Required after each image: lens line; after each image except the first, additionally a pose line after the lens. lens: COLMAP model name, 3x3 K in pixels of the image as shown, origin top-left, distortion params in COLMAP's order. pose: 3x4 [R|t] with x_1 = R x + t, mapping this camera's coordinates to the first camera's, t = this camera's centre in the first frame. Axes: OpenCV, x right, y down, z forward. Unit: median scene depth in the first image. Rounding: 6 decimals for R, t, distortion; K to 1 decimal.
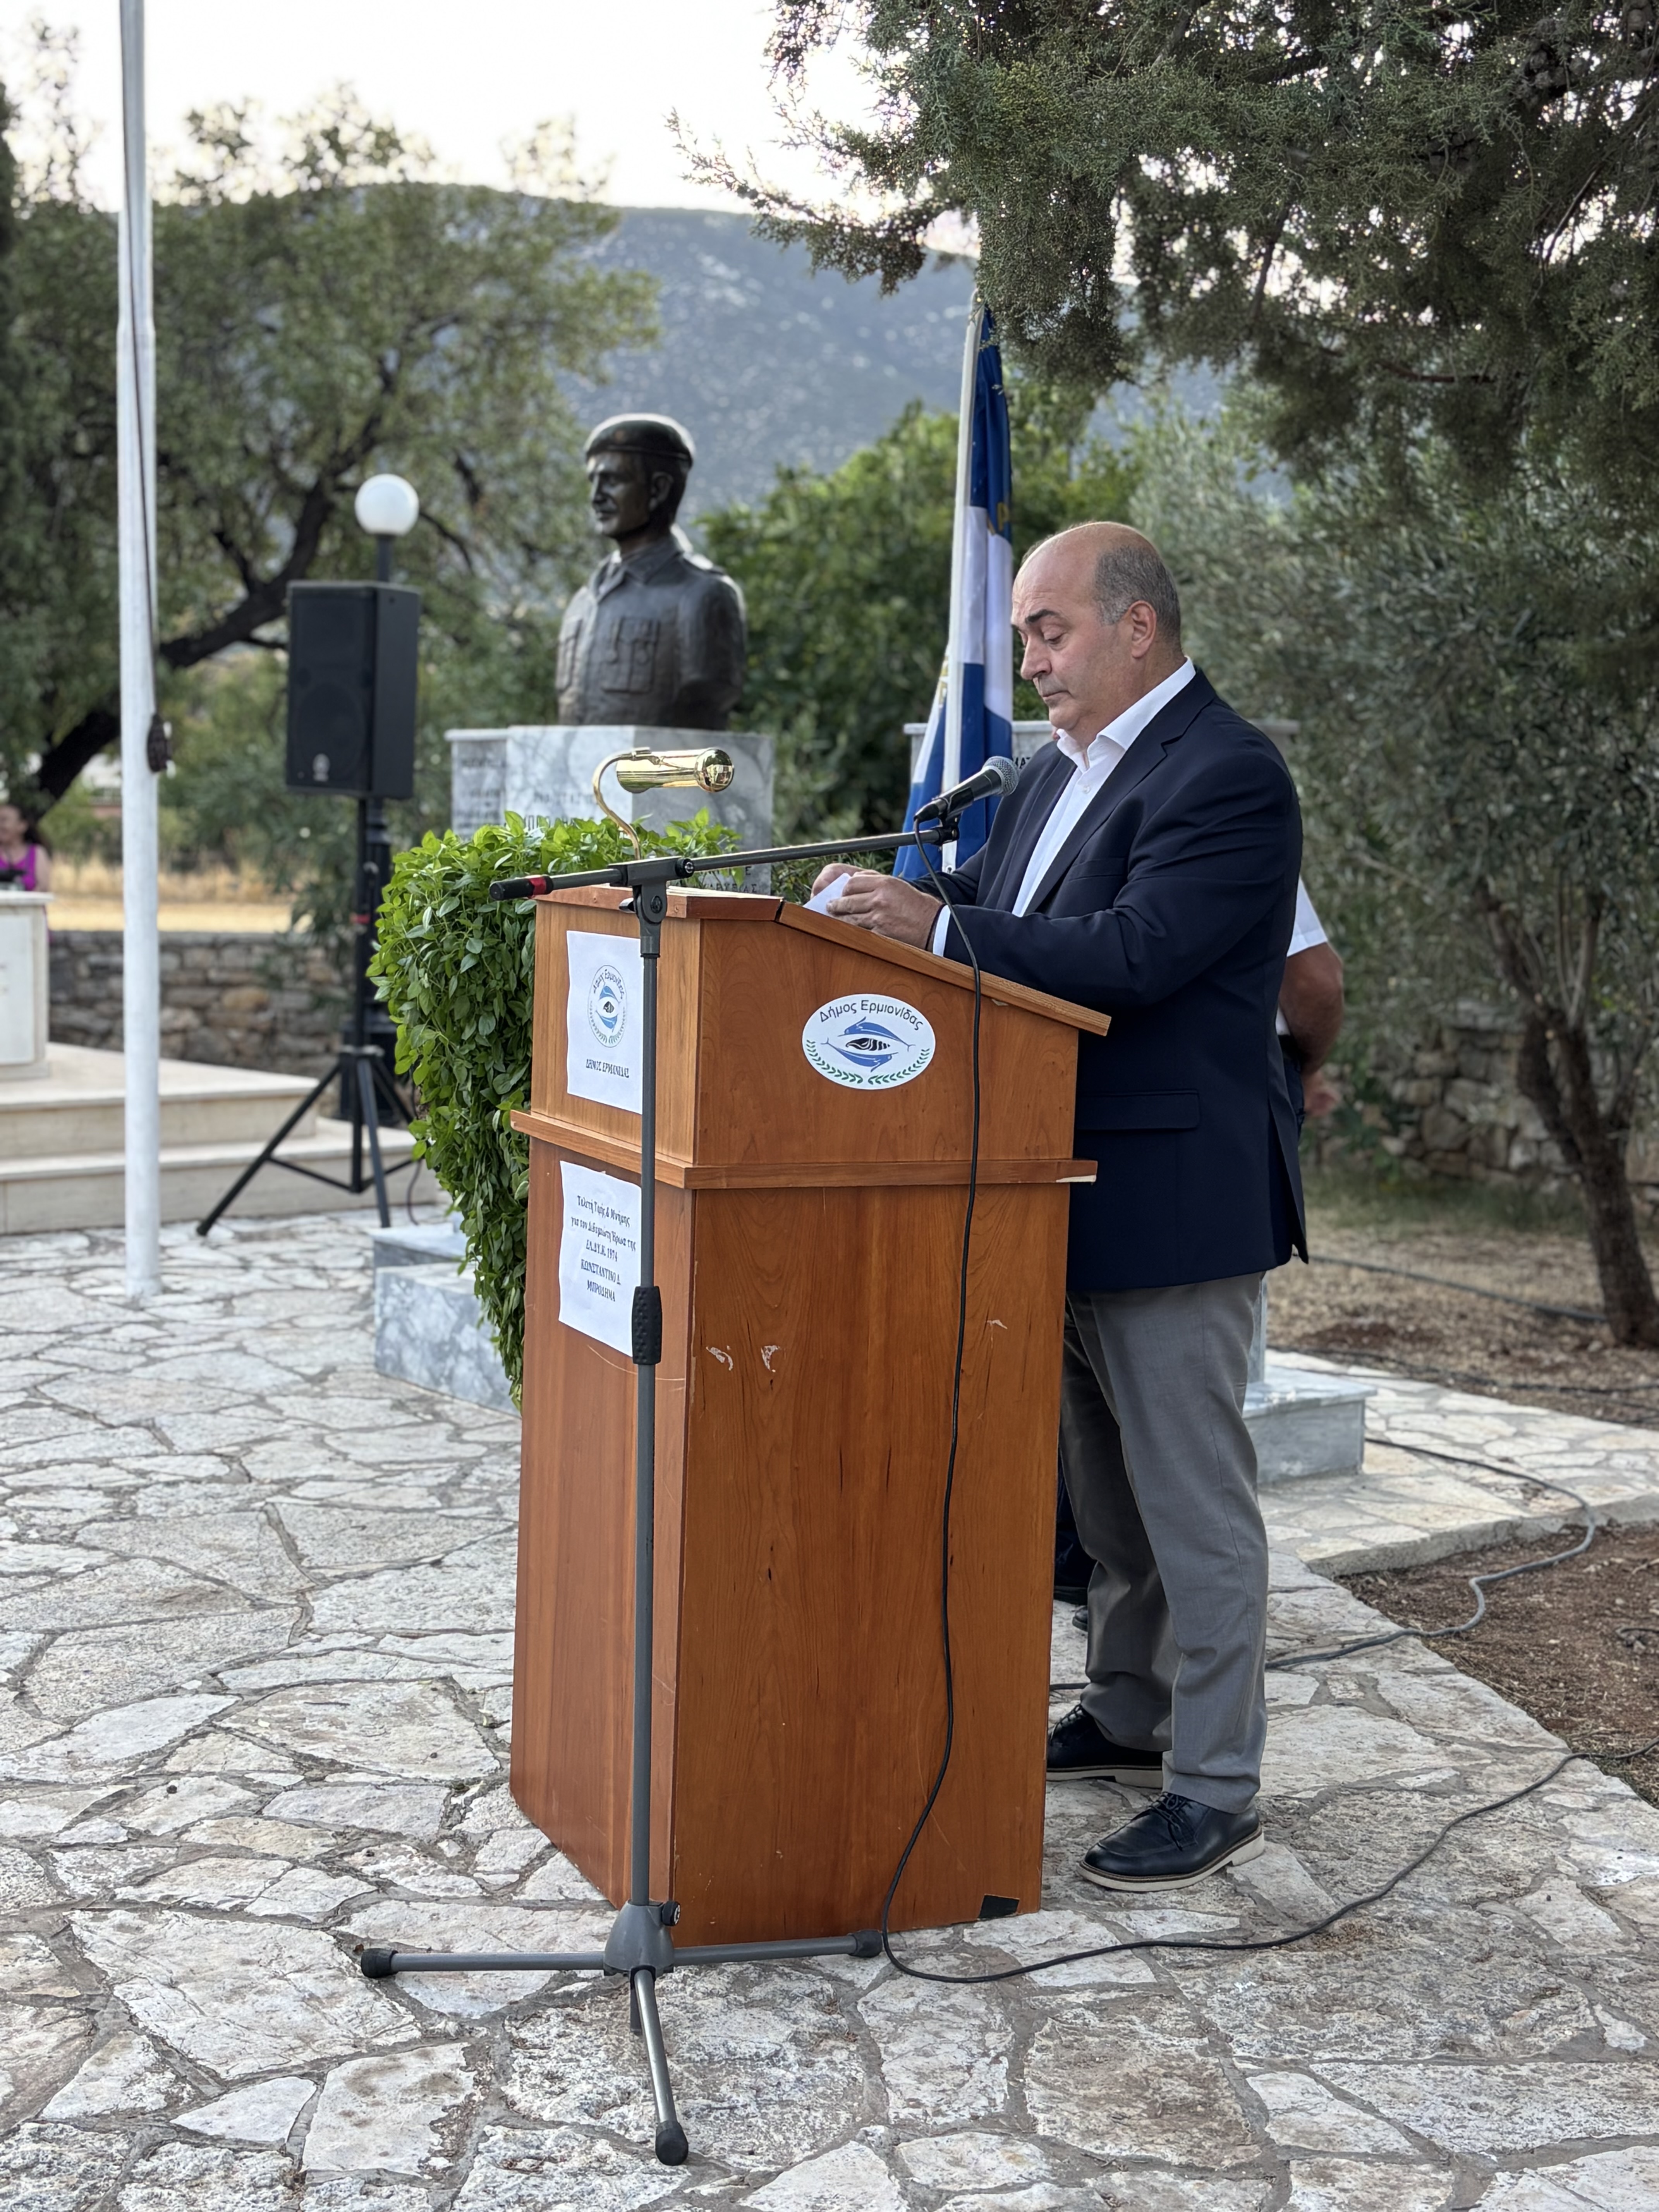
lens RADIAL K [[2877.5, 0, 840.7], [0, 2877.5, 1117.1], [0, 0, 1]] dist [0.193431, -0.727237]
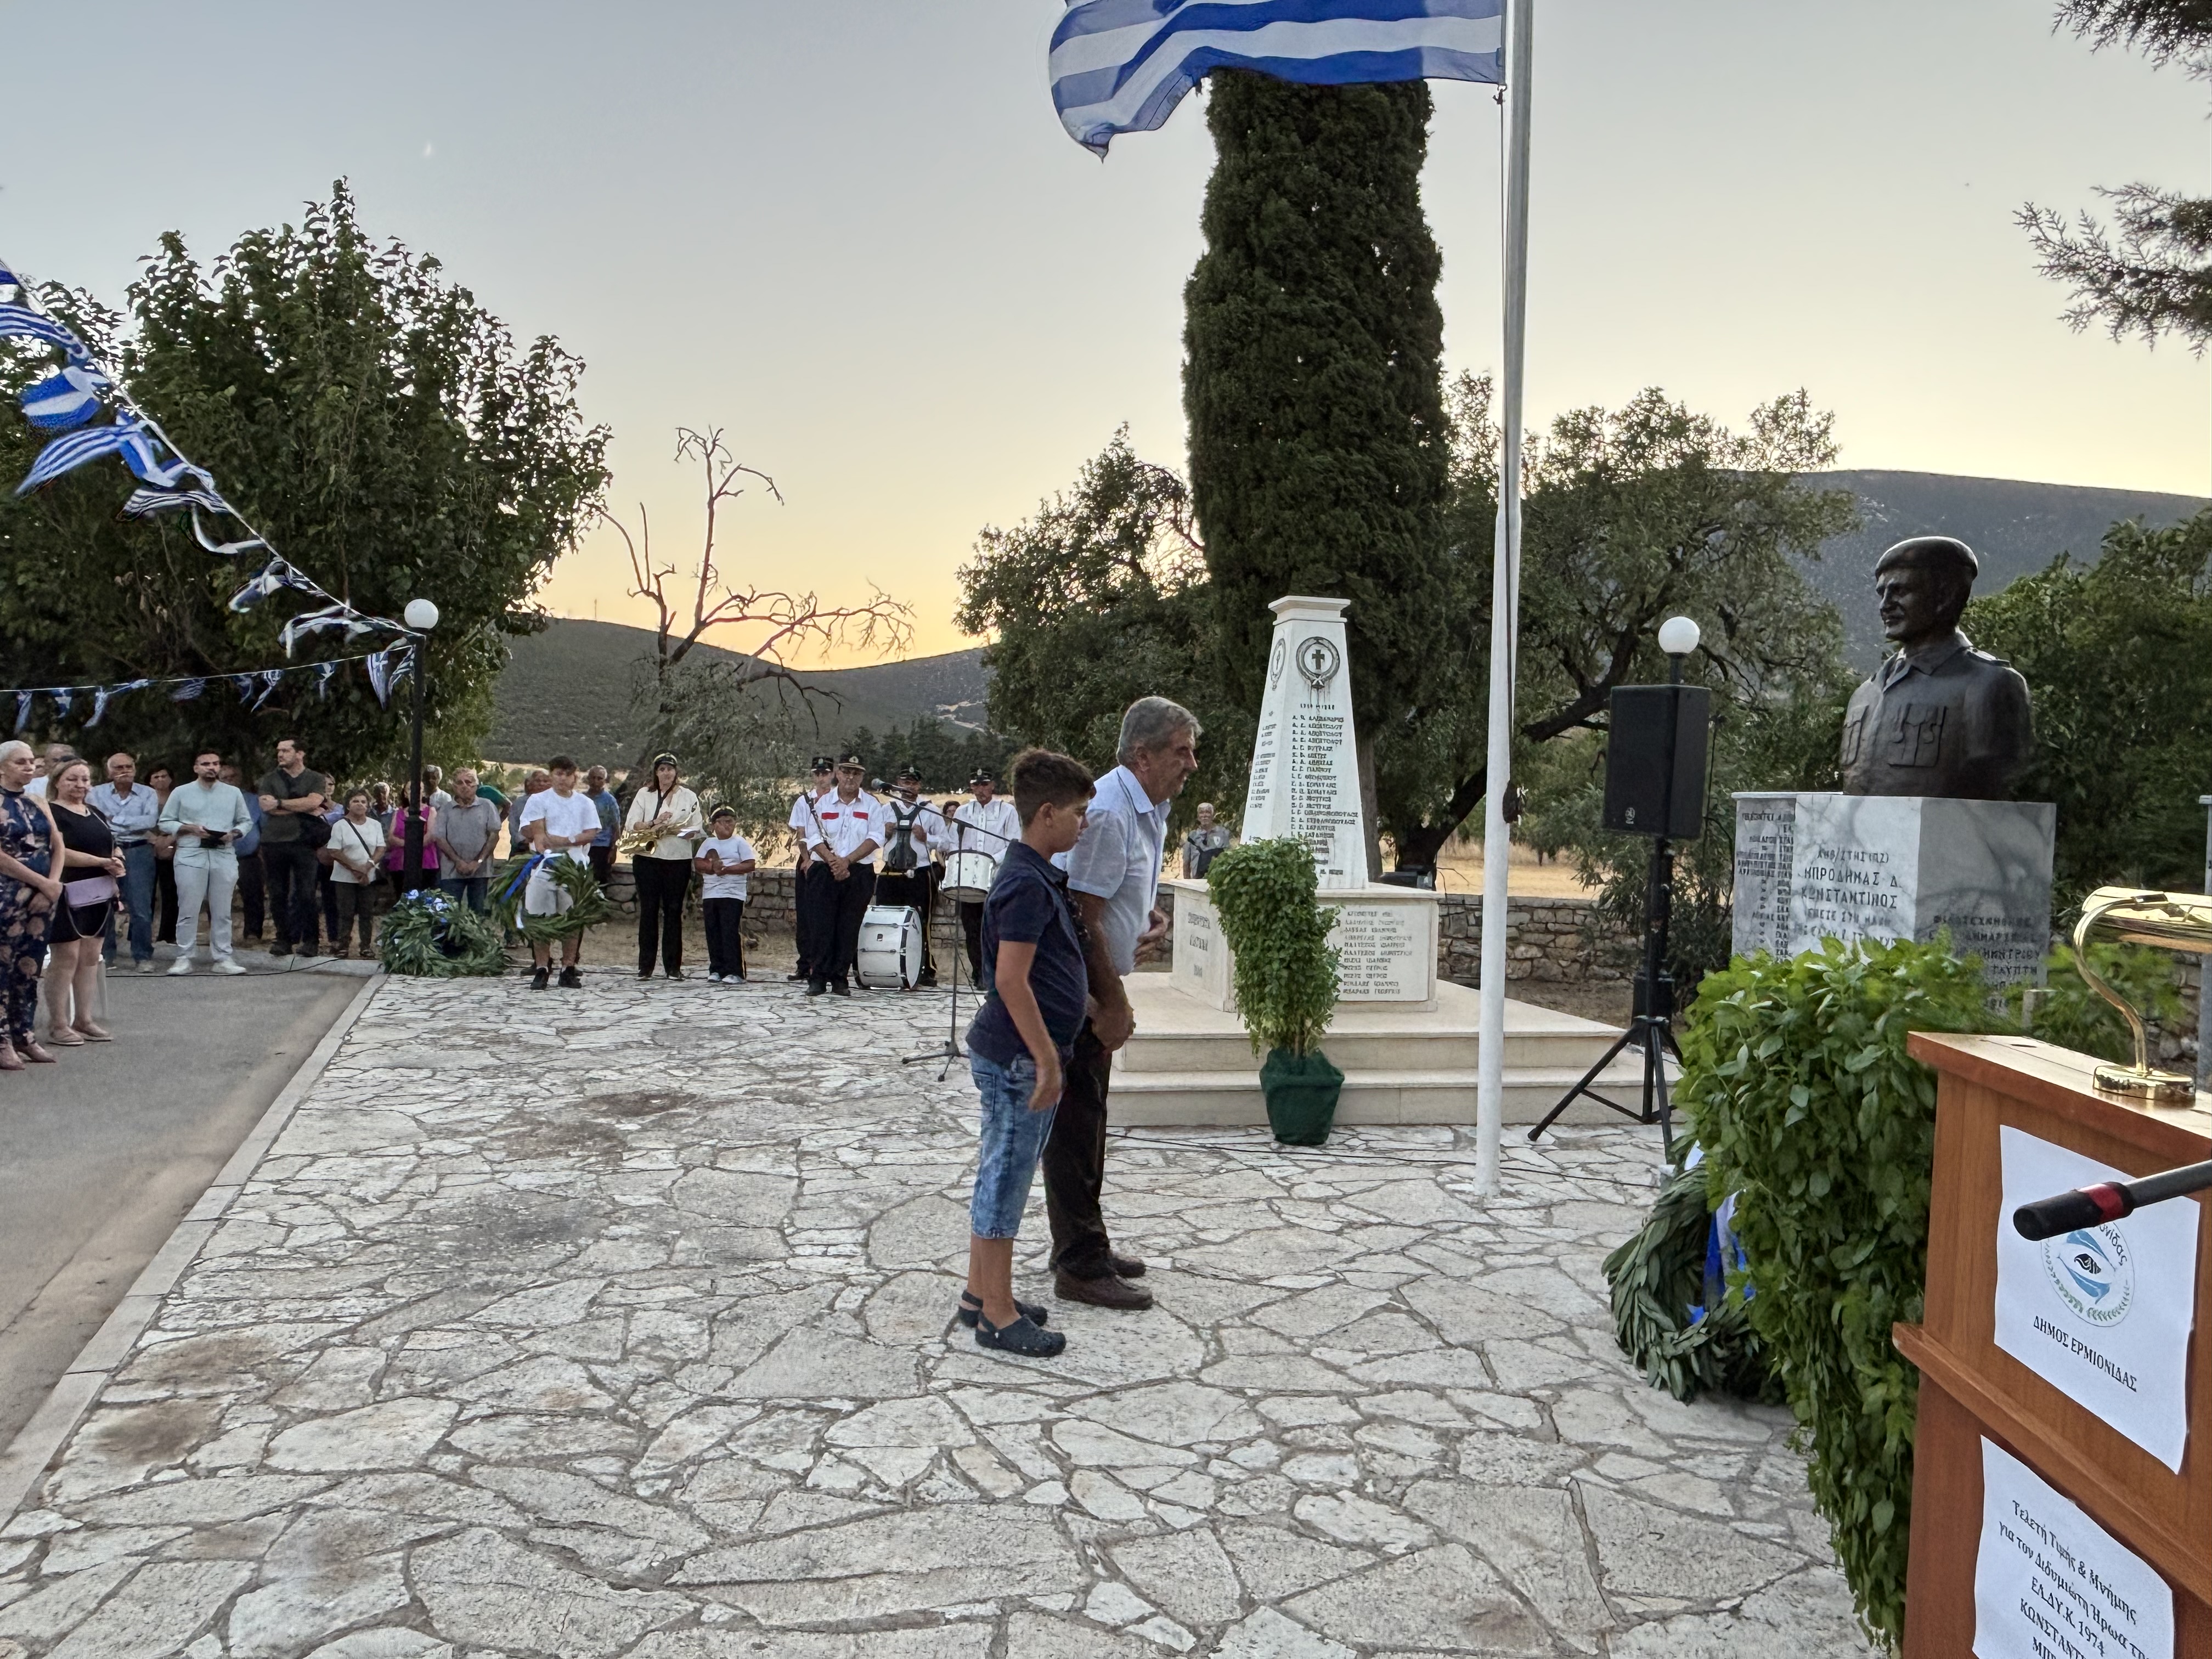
lens RADIAL K [[1547.1, 0, 1100.2], [0, 1547.1, 821.8], [0, 0, 1]] dist [0.062358, -0.106114]
pose [[0.878336, 0.013542, -0.477851, -0.078687], [-0.060698, 0.994667, -0.083381, -0.068299], [0.474174, 0.102241, 0.874475, 0.386490]]
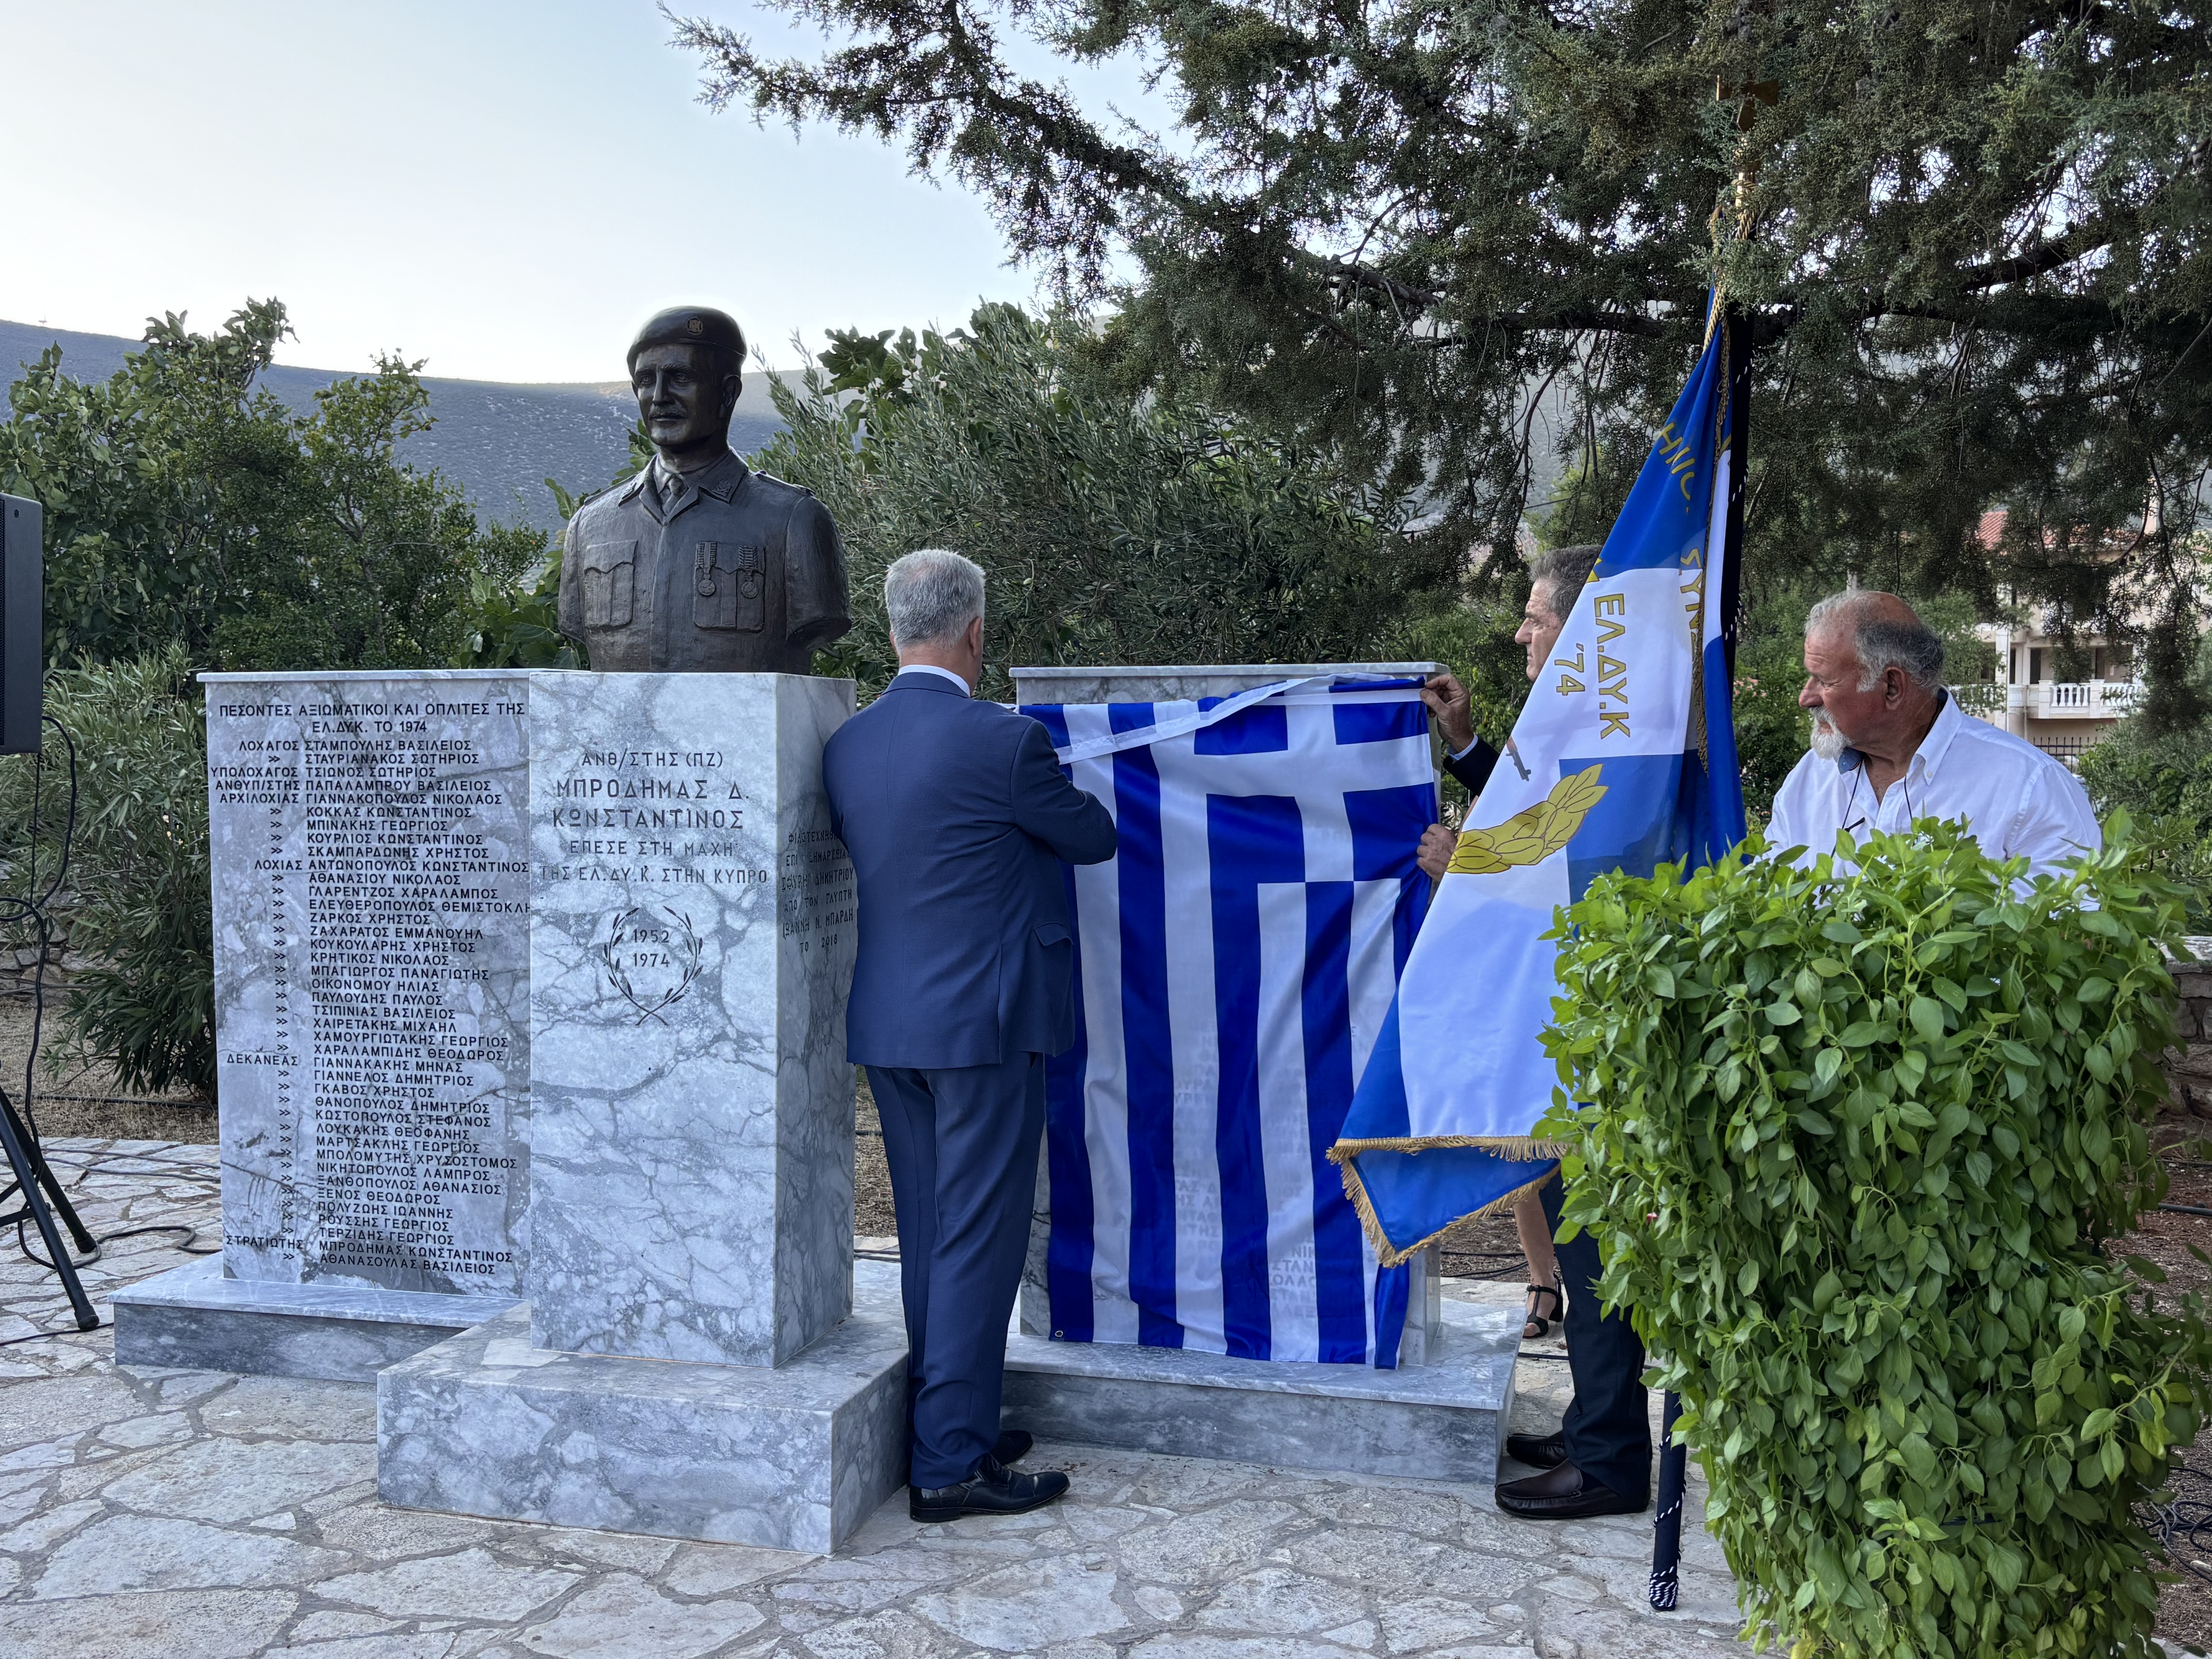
lens RADIAL K [[2058.0, 0, 1155.9], [0, 2058.0, 841.5], [0, 0, 1]] dist [0.073058, -0.119645]
pose [[0.803354, -0.056936, 0.592774, -0.429619], [0.080194, 0.996695, -0.012949, -0.088751], [-0.590077, 0.057940, 0.805265, 0.582457]]
